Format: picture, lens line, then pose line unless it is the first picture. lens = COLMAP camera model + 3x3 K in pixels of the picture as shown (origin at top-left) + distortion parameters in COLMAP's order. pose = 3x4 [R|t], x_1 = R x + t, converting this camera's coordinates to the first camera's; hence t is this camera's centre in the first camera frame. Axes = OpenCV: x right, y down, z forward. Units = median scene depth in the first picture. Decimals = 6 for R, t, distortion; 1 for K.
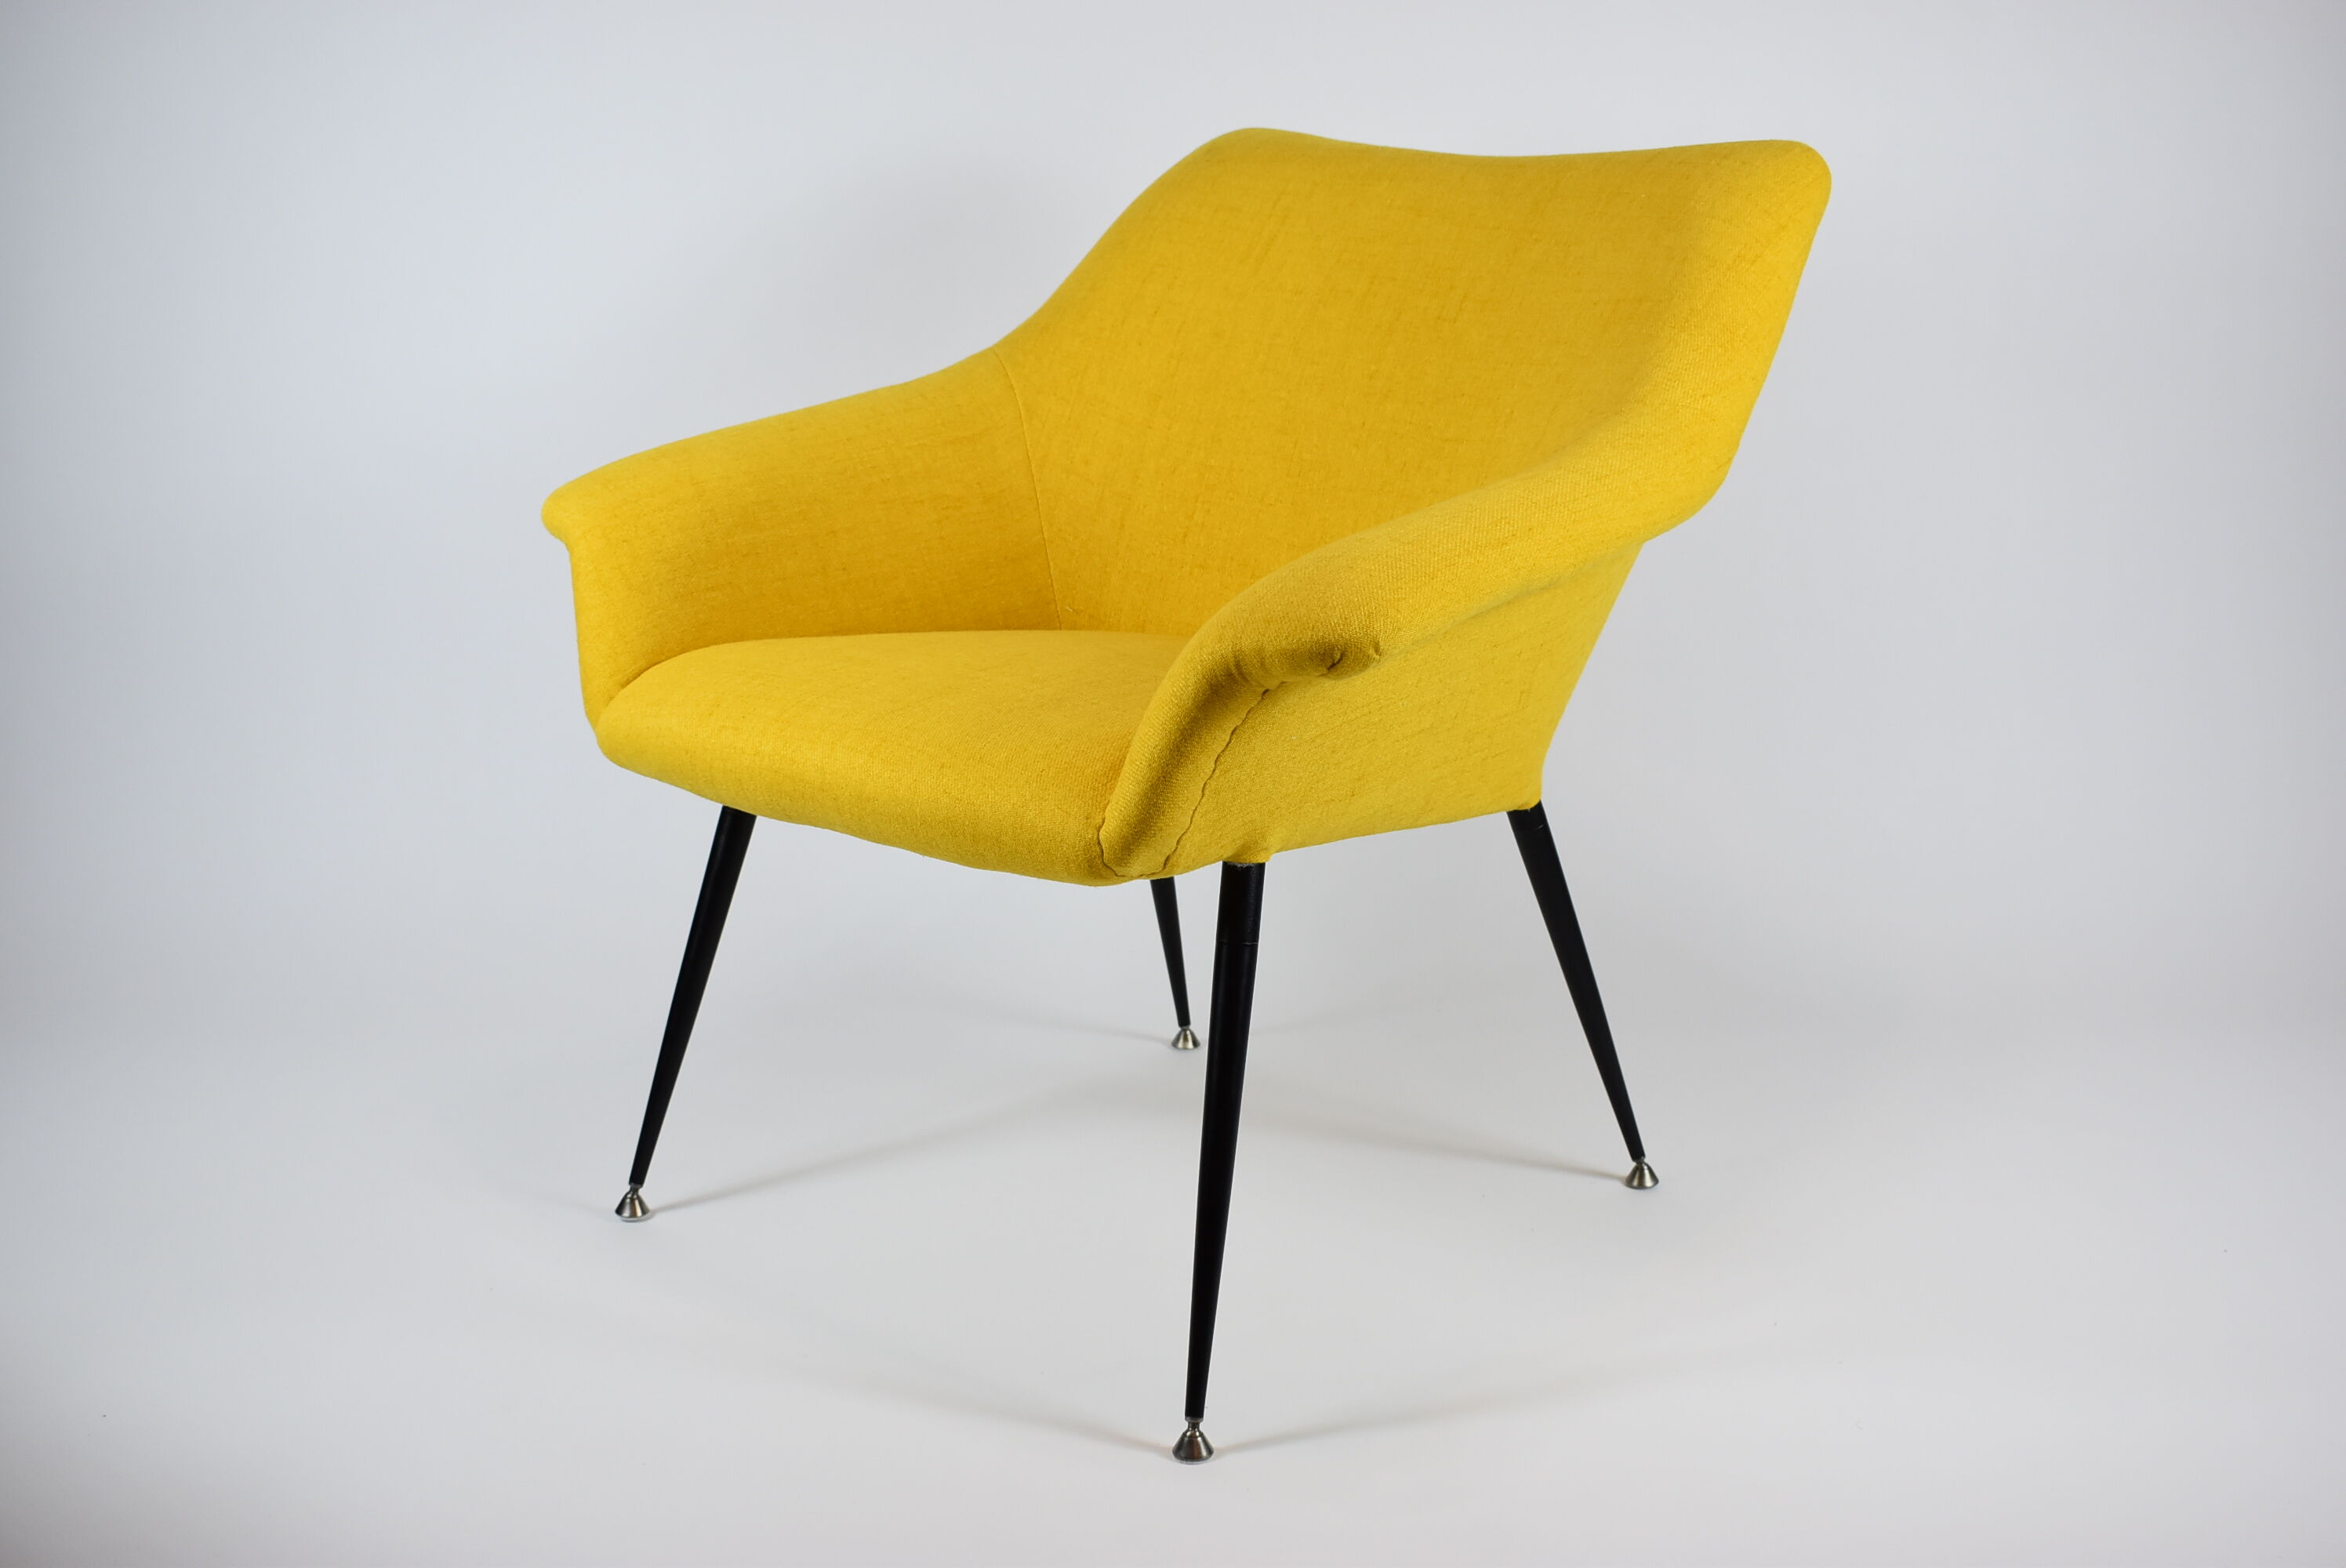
lens RADIAL K [[2814.4, 0, 1173.3], [0, 2814.4, 787.4], [0, 0, 1]] dist [0.015922, 0.000000]
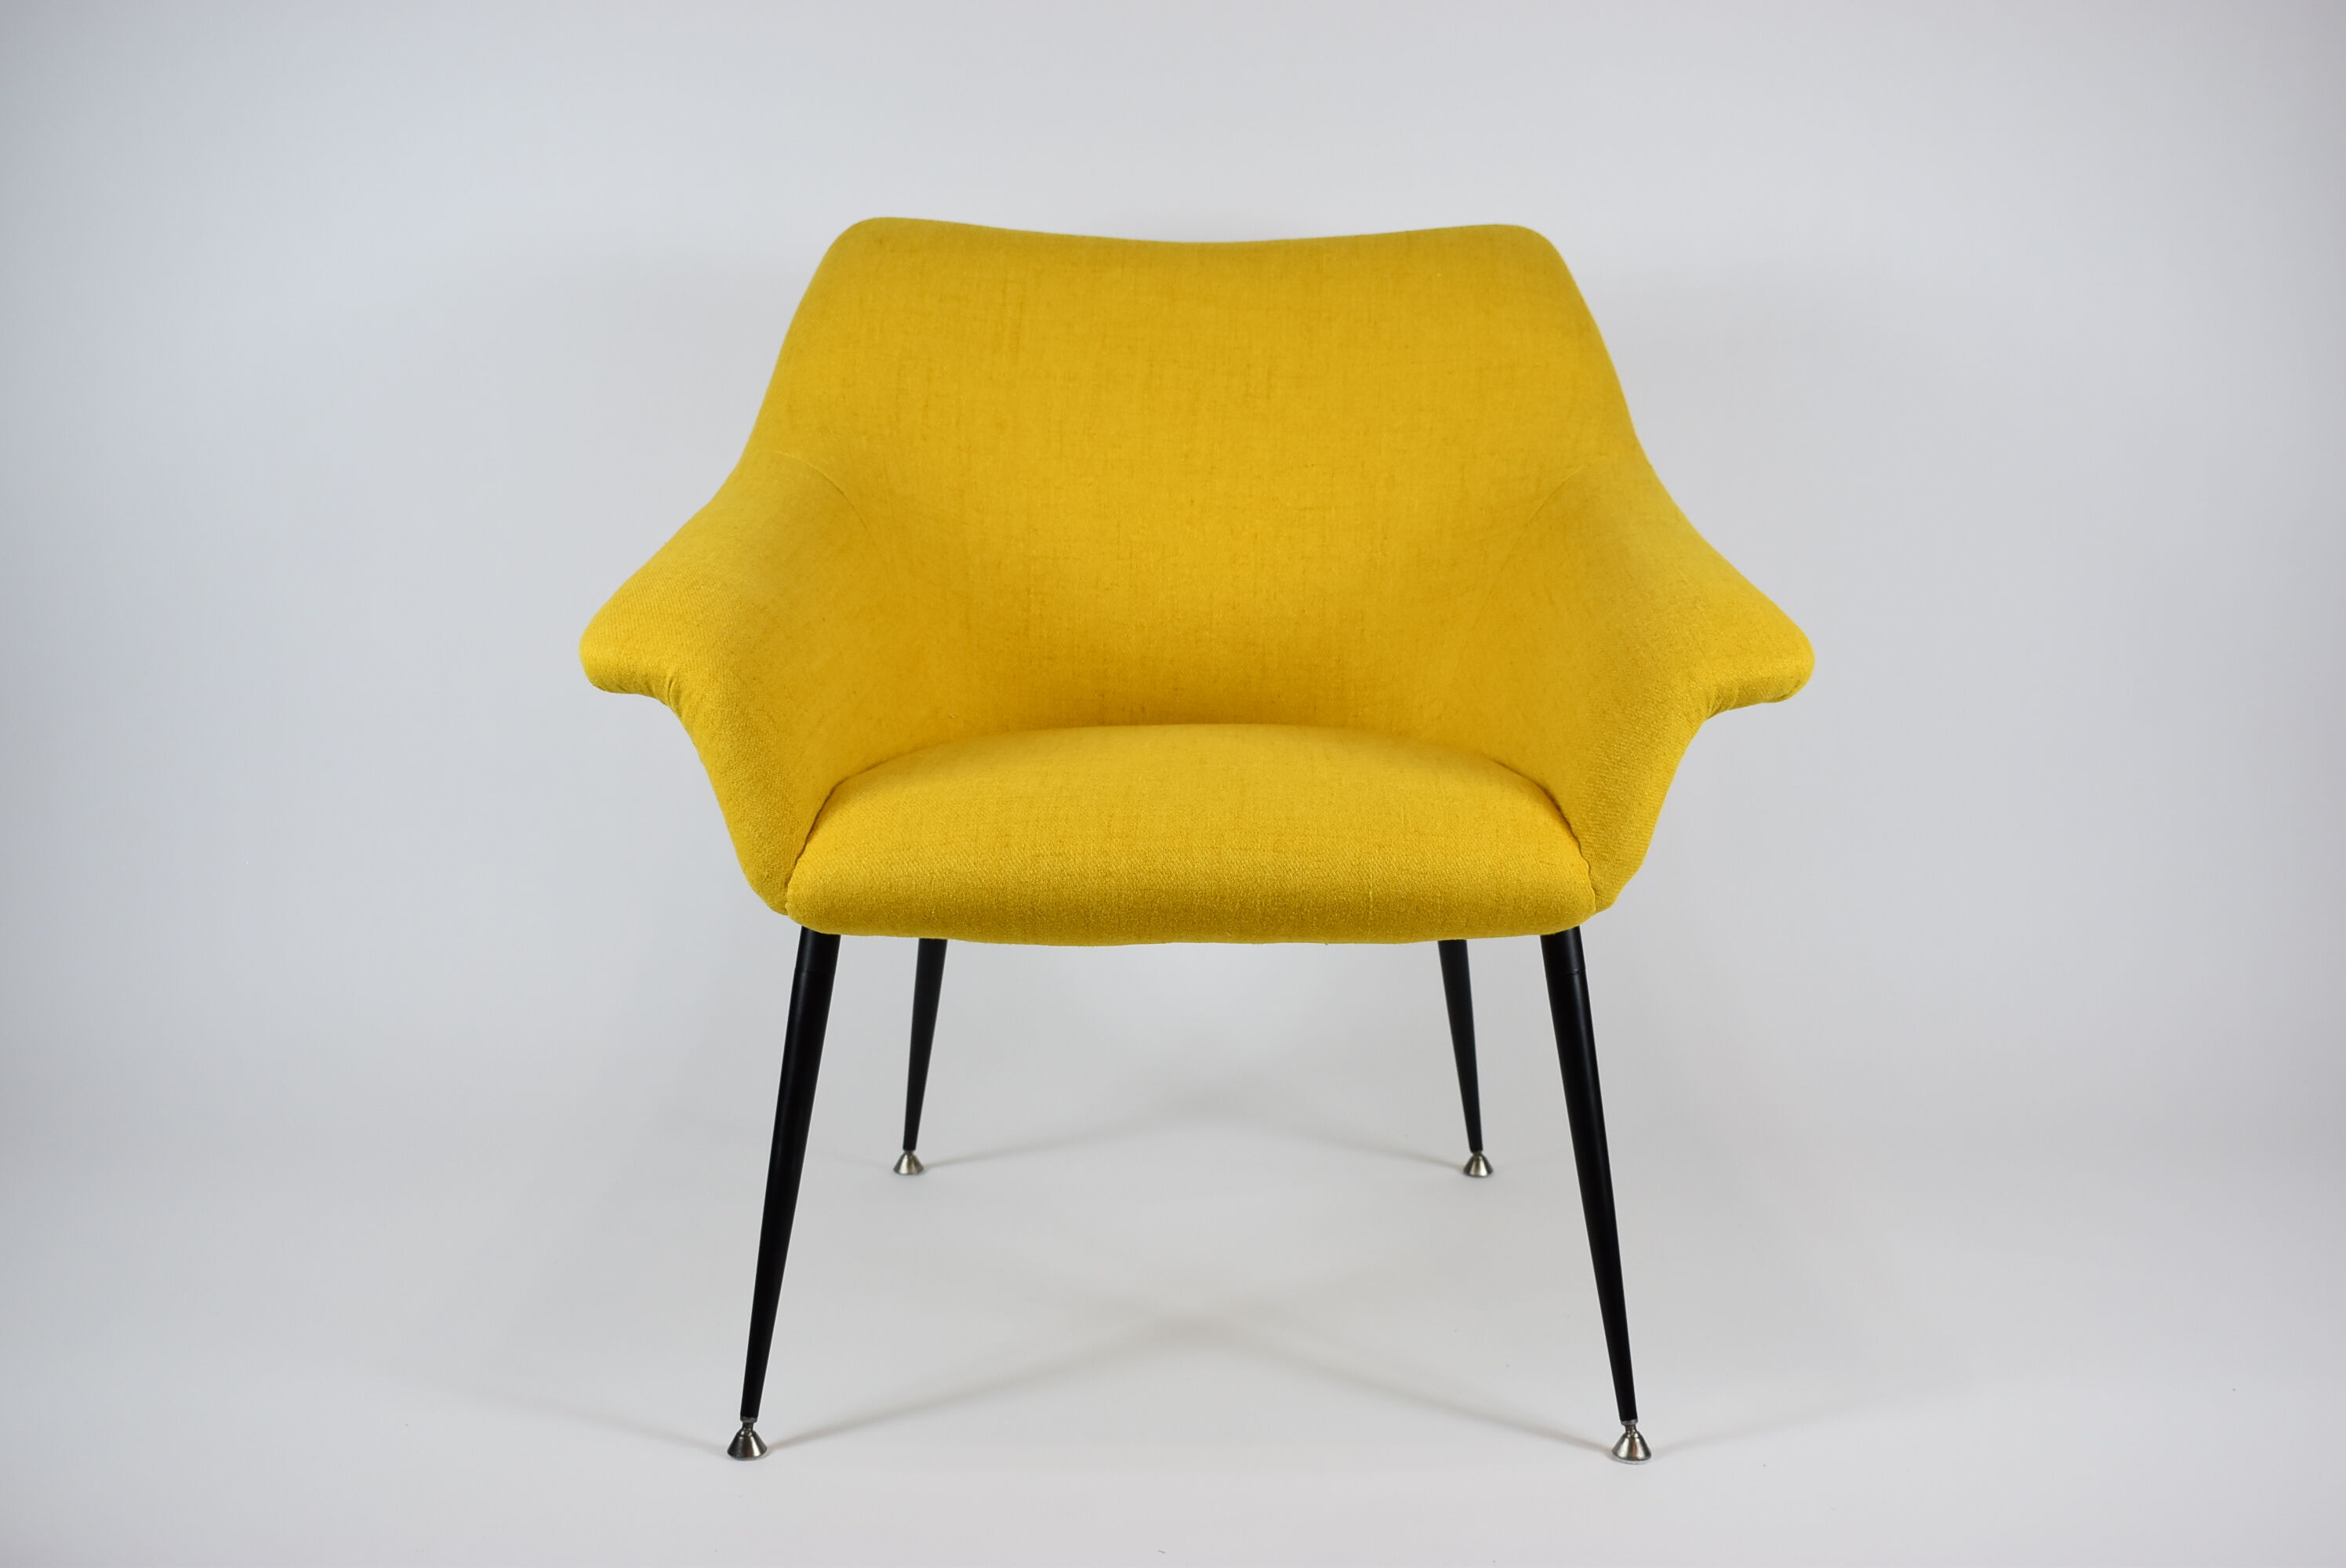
lens RADIAL K [[2956.0, 0, 1170.9], [0, 2956.0, 779.9], [0, 0, 1]] dist [0.016318, 0.000000]
pose [[0.743223, -0.128404, 0.656607, -0.643597], [0.157482, 0.987410, 0.014839, -0.045295], [-0.650246, 0.092375, 0.754087, 0.198894]]
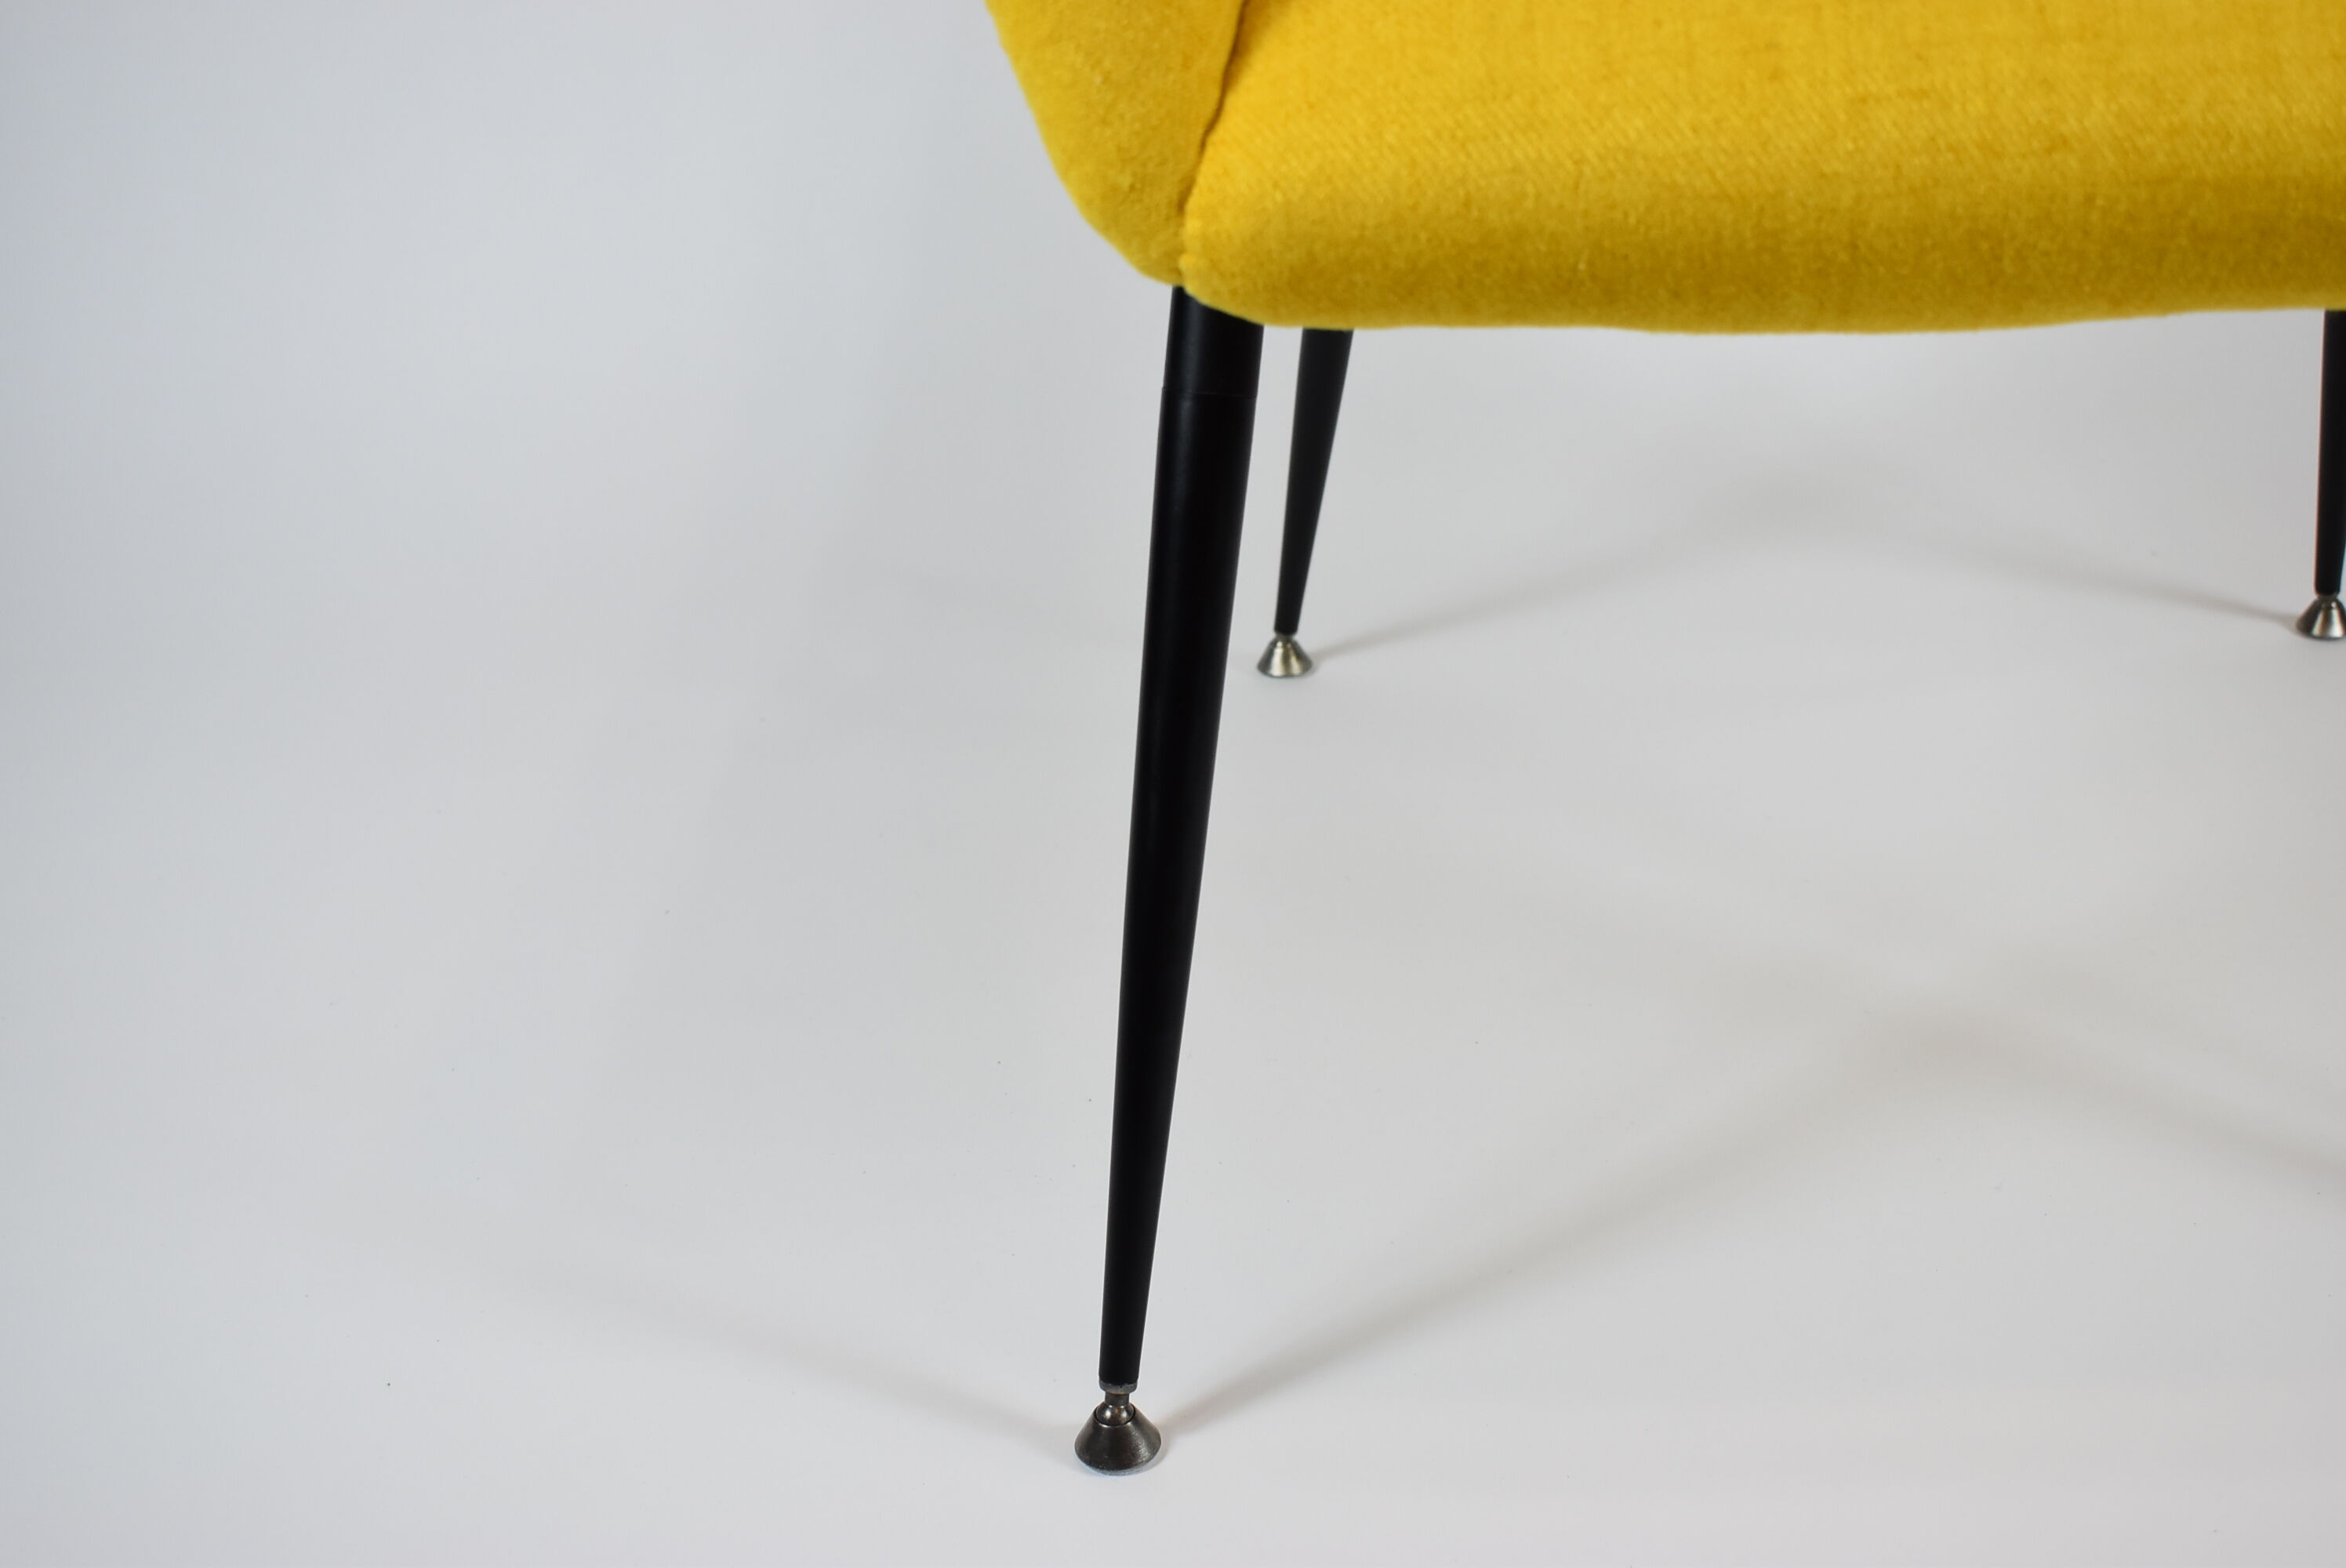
lens RADIAL K [[3115.3, 0, 1175.9], [0, 3115.3, 782.7], [0, 0, 1]] dist [-0.065934, 0.000000]
pose [[0.757080, -0.322463, 0.568197, -0.390850], [0.207270, 0.943325, 0.259184, -0.048844], [-0.619572, -0.078452, 0.781010, 0.634062]]
